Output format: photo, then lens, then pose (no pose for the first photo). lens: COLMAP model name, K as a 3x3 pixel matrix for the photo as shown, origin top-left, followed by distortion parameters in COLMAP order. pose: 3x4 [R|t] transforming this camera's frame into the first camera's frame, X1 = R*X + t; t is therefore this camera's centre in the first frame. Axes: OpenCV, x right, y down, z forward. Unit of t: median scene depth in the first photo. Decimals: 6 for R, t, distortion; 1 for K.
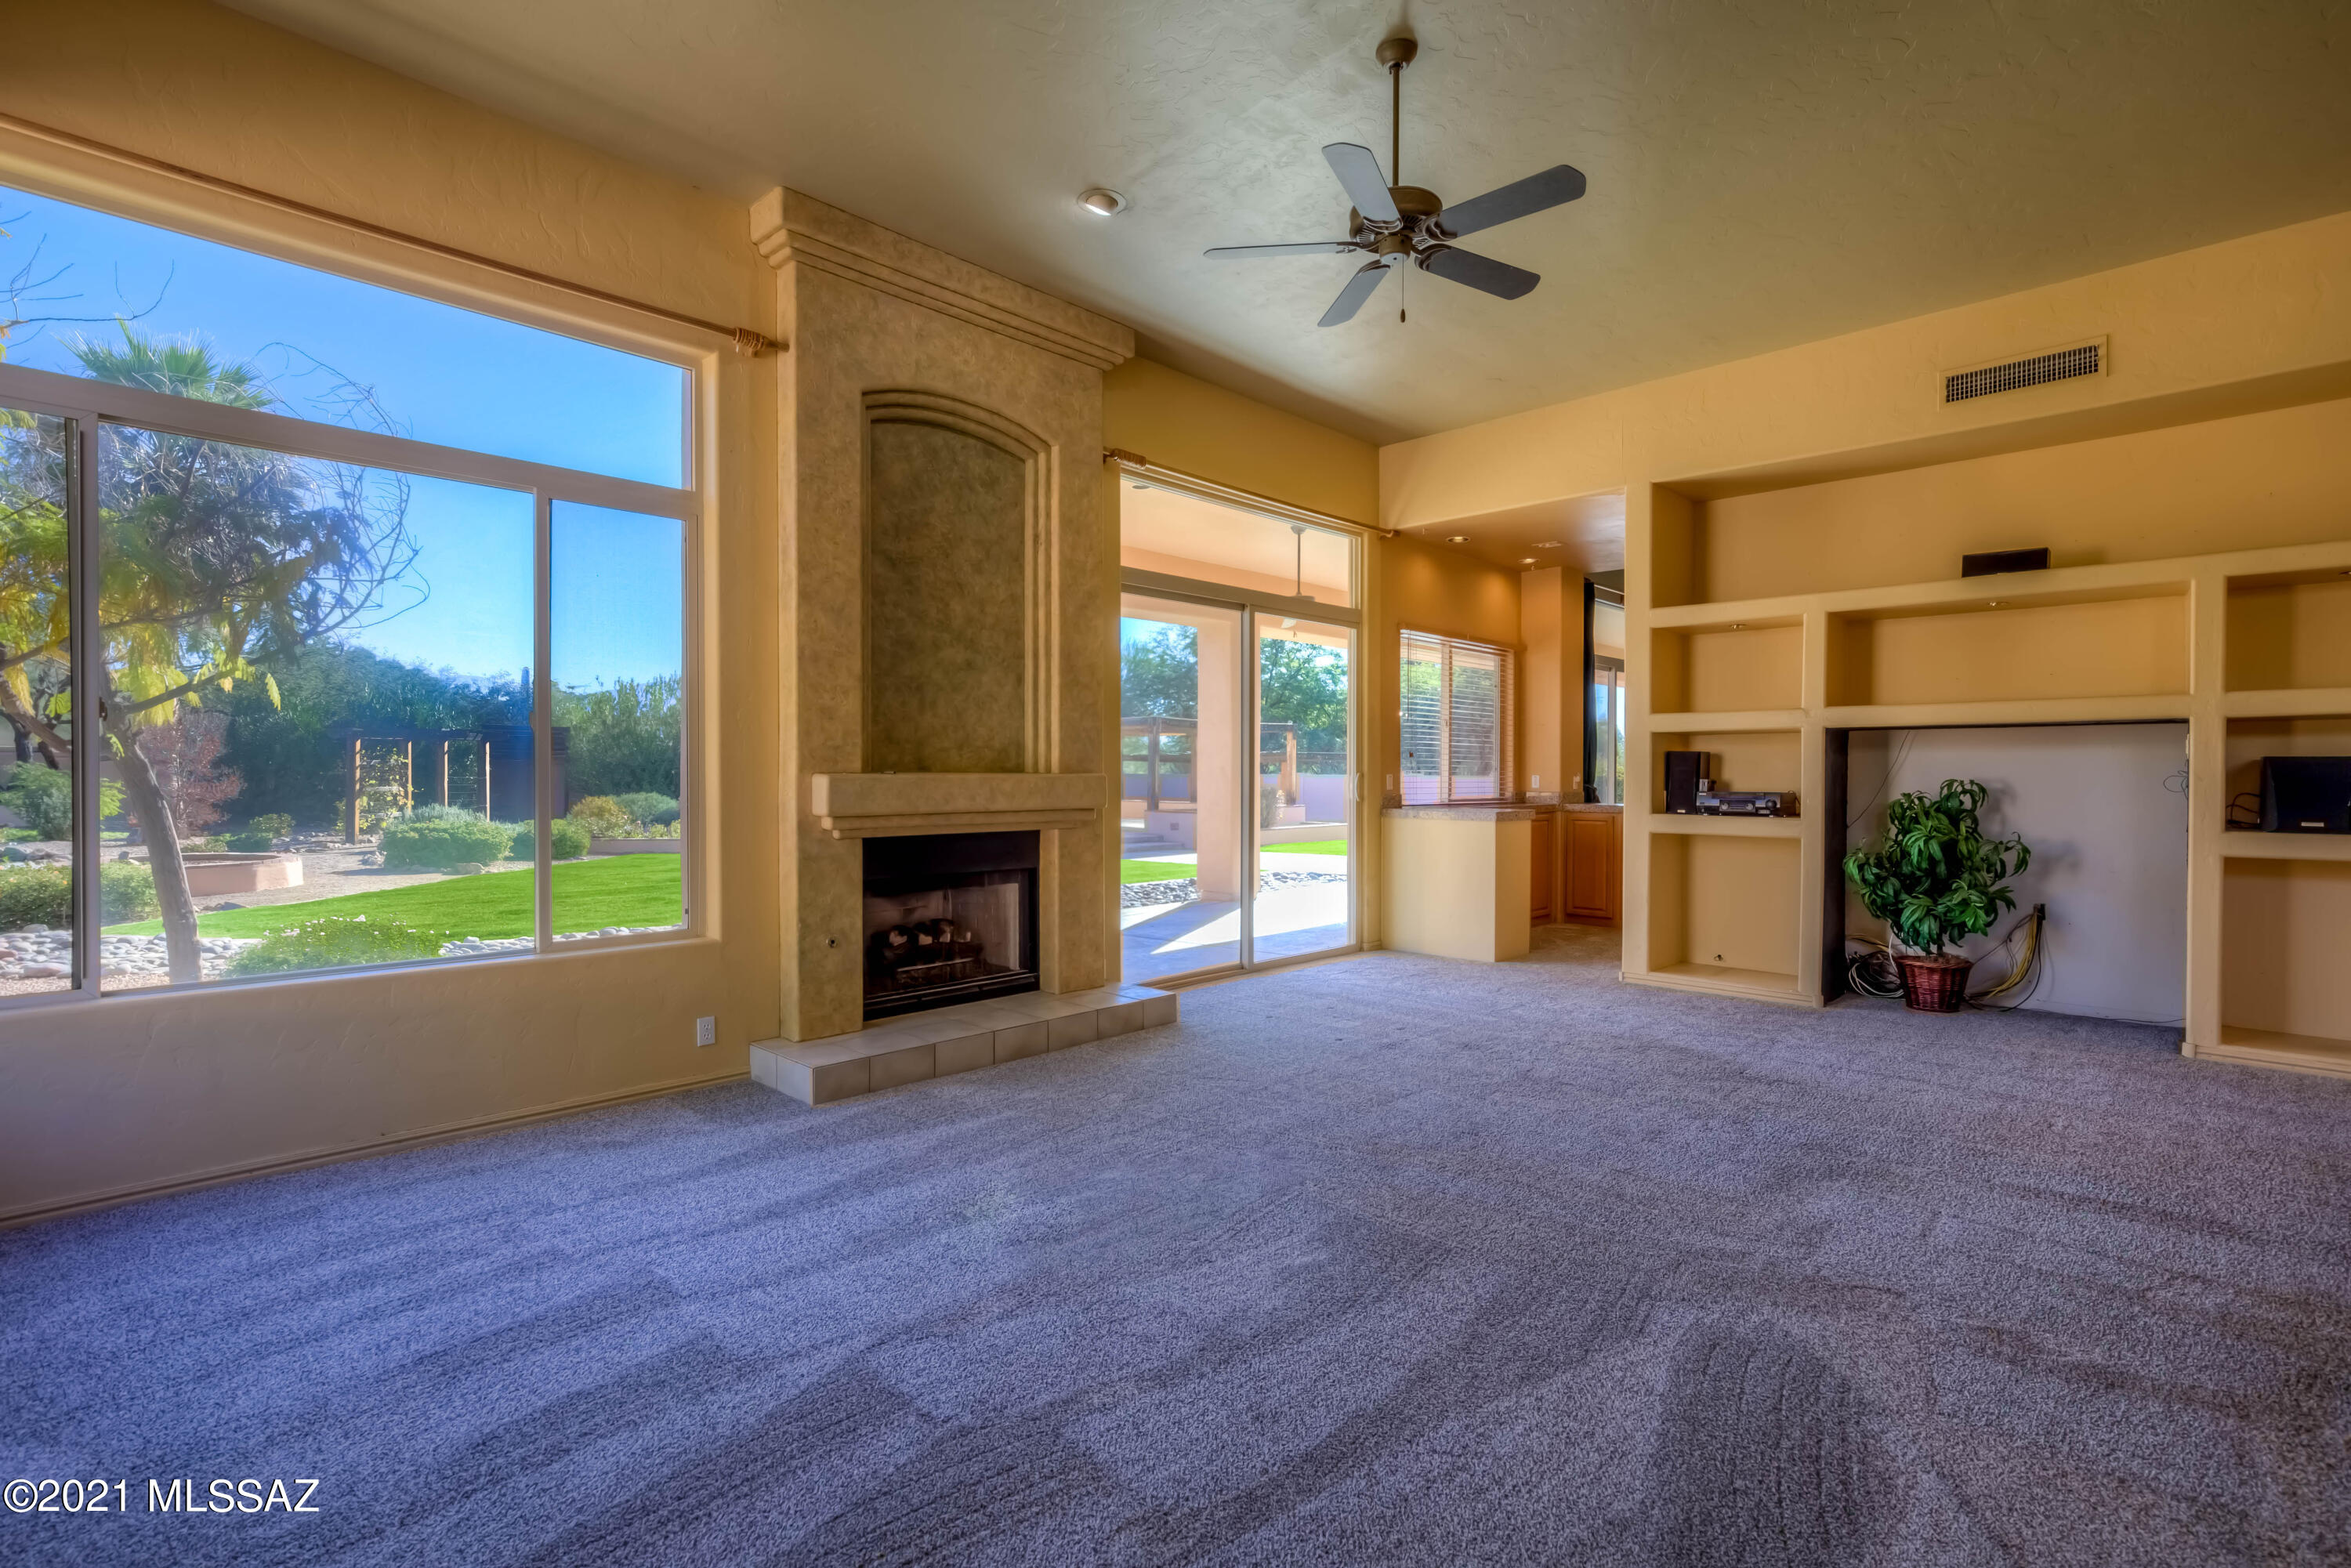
lens RADIAL K [[1113.3, 0, 1176.4], [0, 1113.3, 782.9], [0, 0, 1]] dist [0.000612, 0.000583]
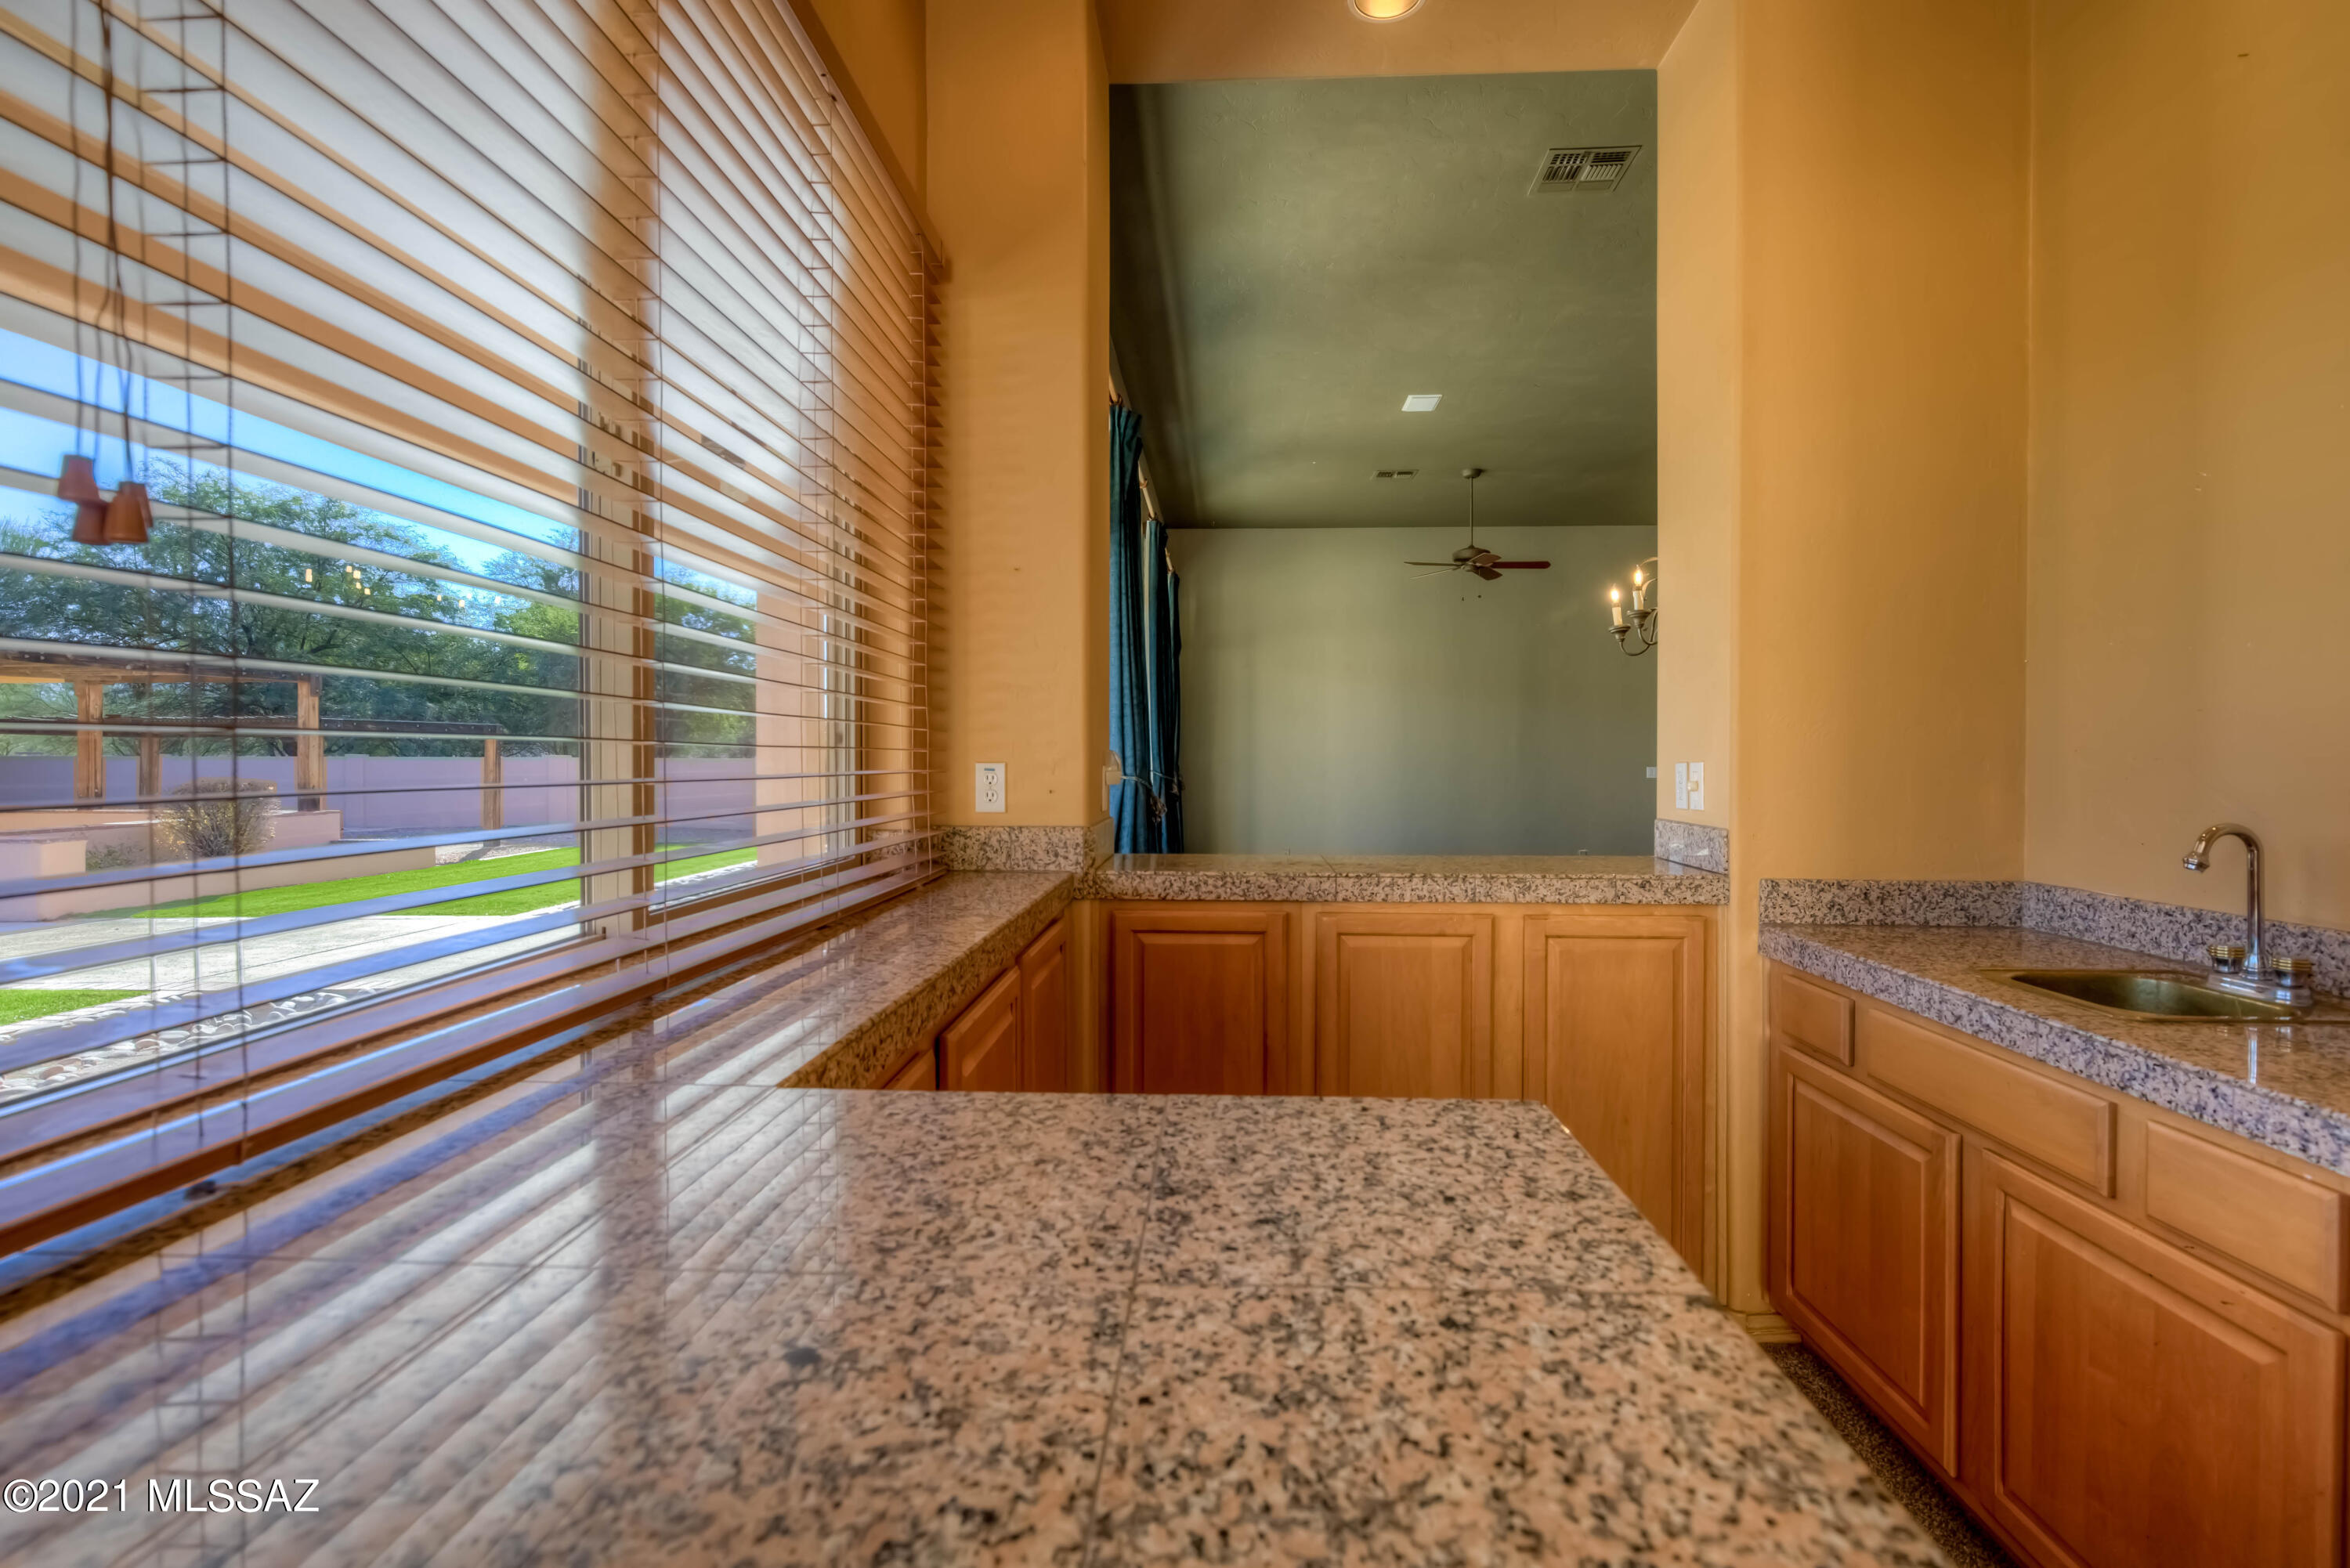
lens RADIAL K [[1075.4, 0, 1177.3], [0, 1075.4, 779.3], [0, 0, 1]] dist [0.001193, 0.000420]
pose [[0.749250, -0.015486, 0.662106, 0.338073], [0.006524, 0.999851, 0.016003, -0.011356], [-0.662255, -0.007671, 0.749239, 1.395561]]
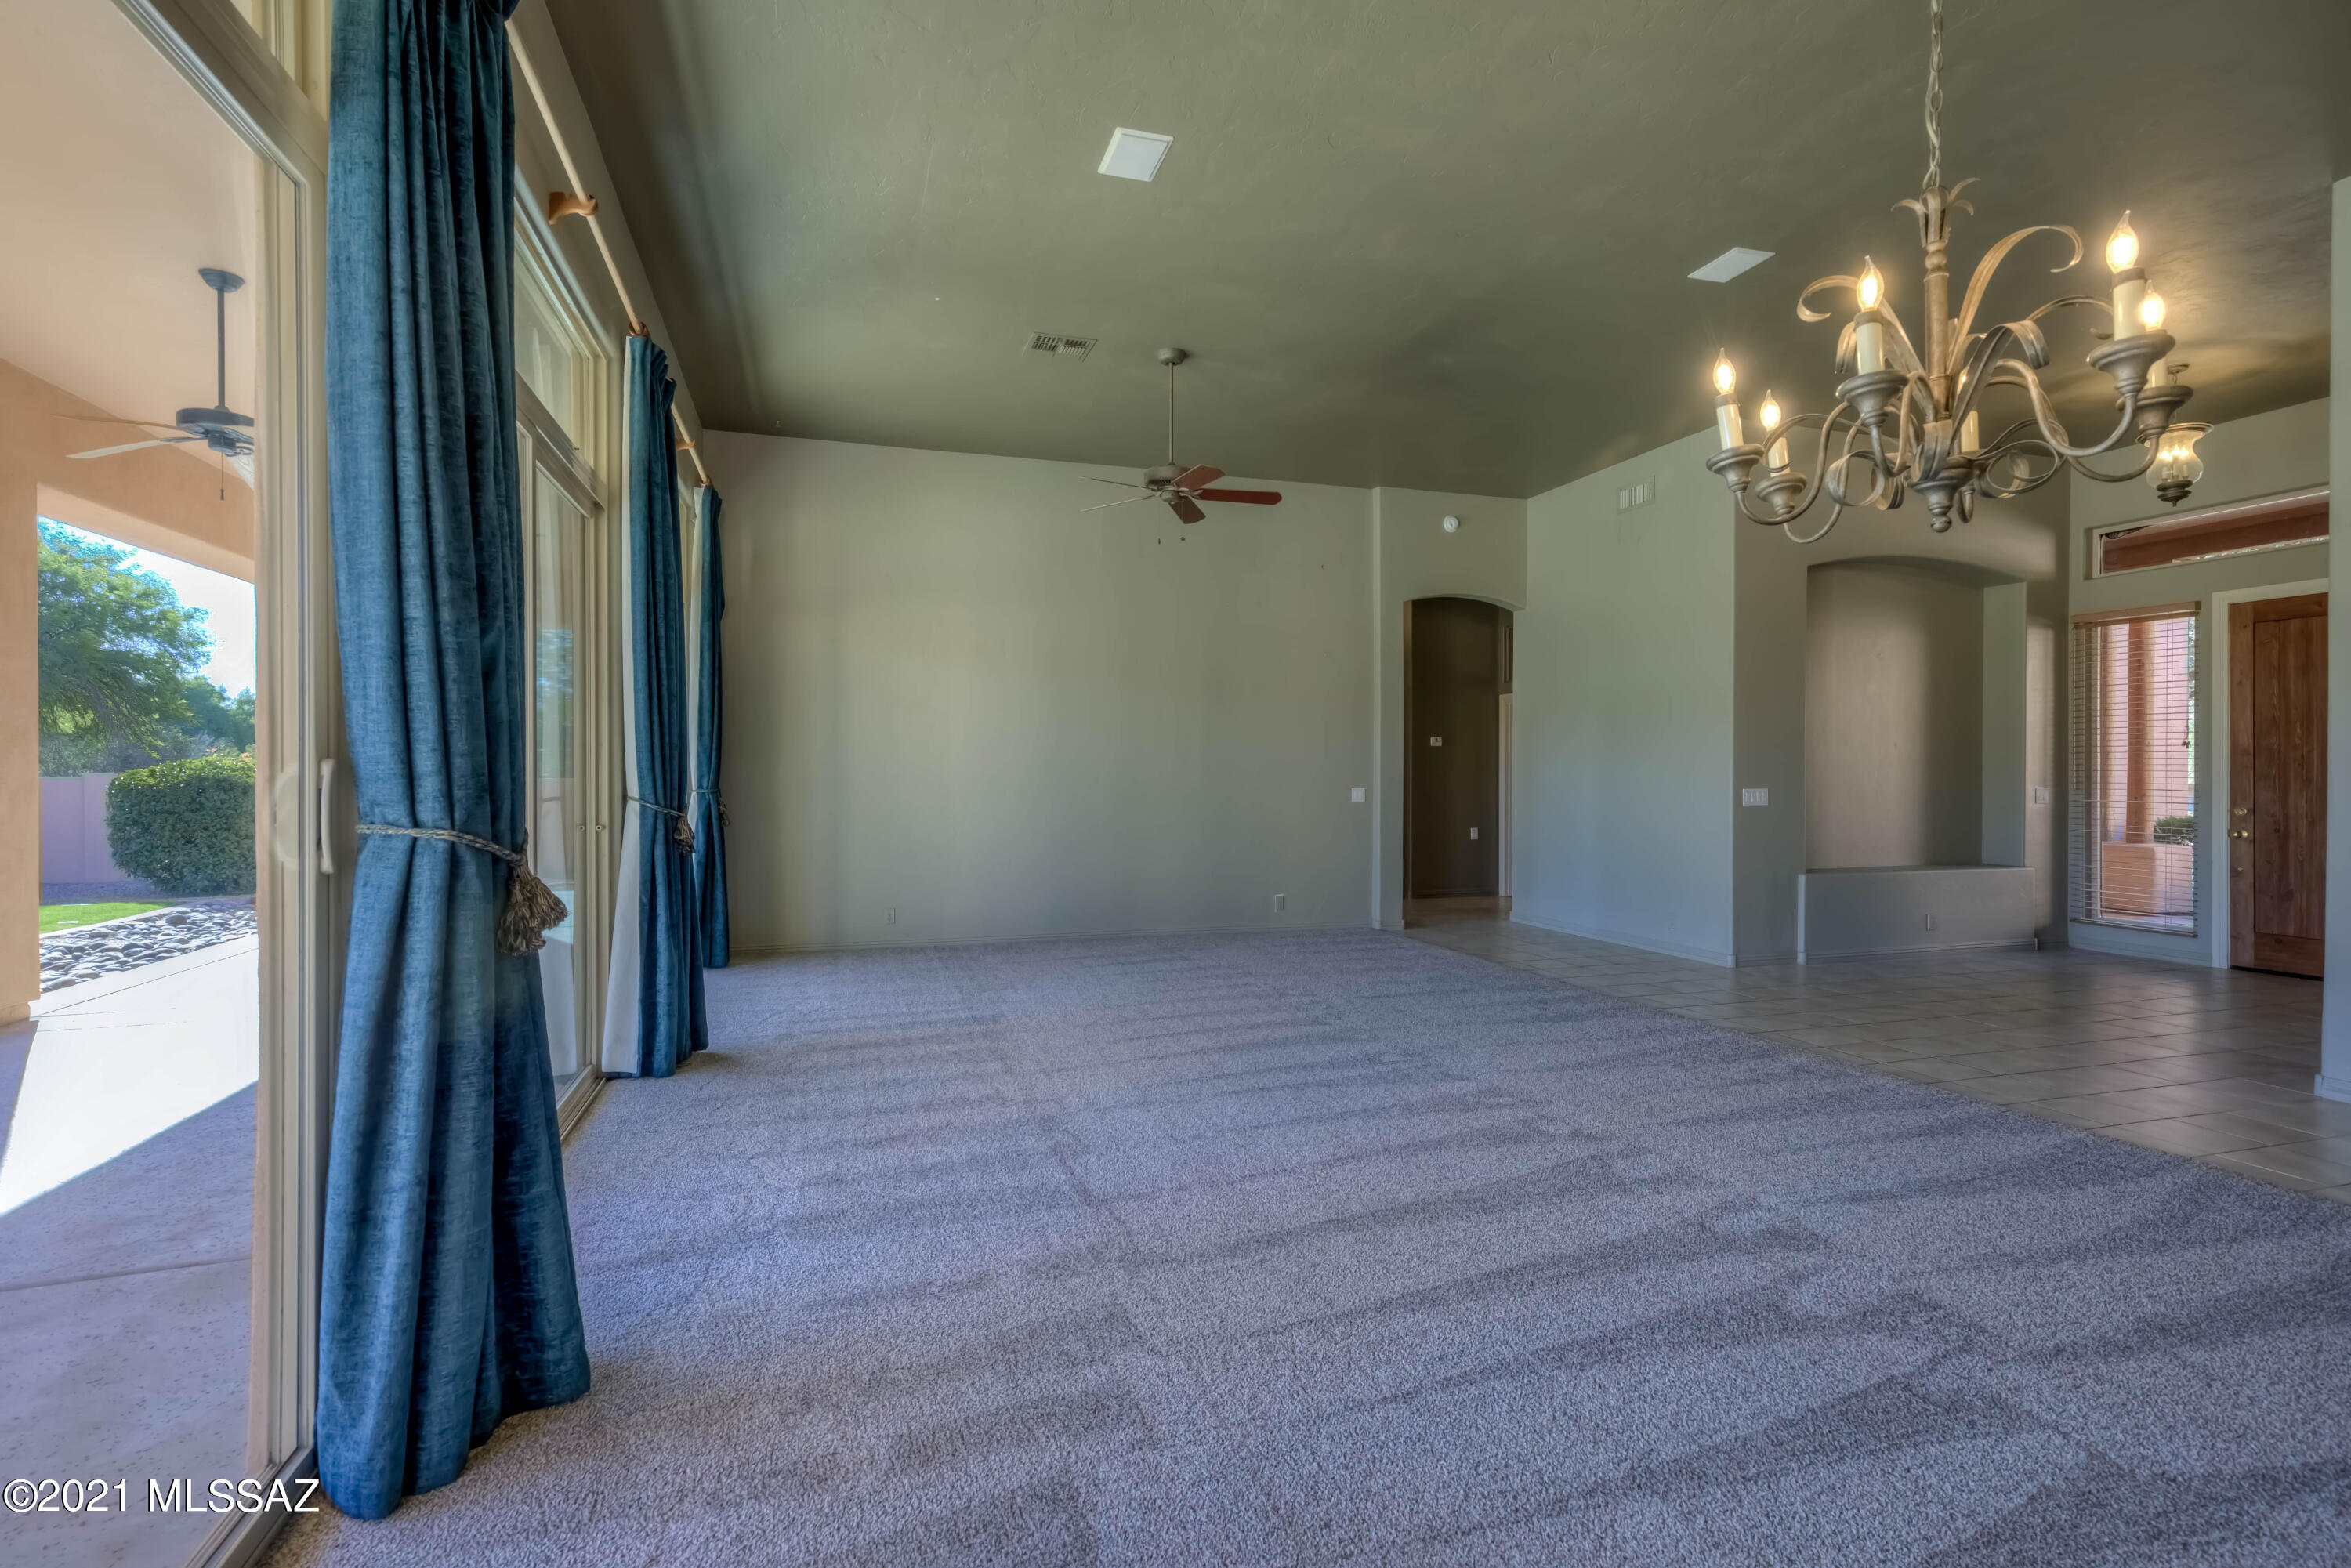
lens RADIAL K [[1075.9, 0, 1177.8], [0, 1075.9, 779.3], [0, 0, 1]] dist [0.001193, 0.000420]
pose [[0.465997, -0.005824, 0.884767, 0.754696], [0.006730, 0.999973, 0.003038, -0.013240], [-0.884761, 0.004538, 0.466023, 1.783085]]
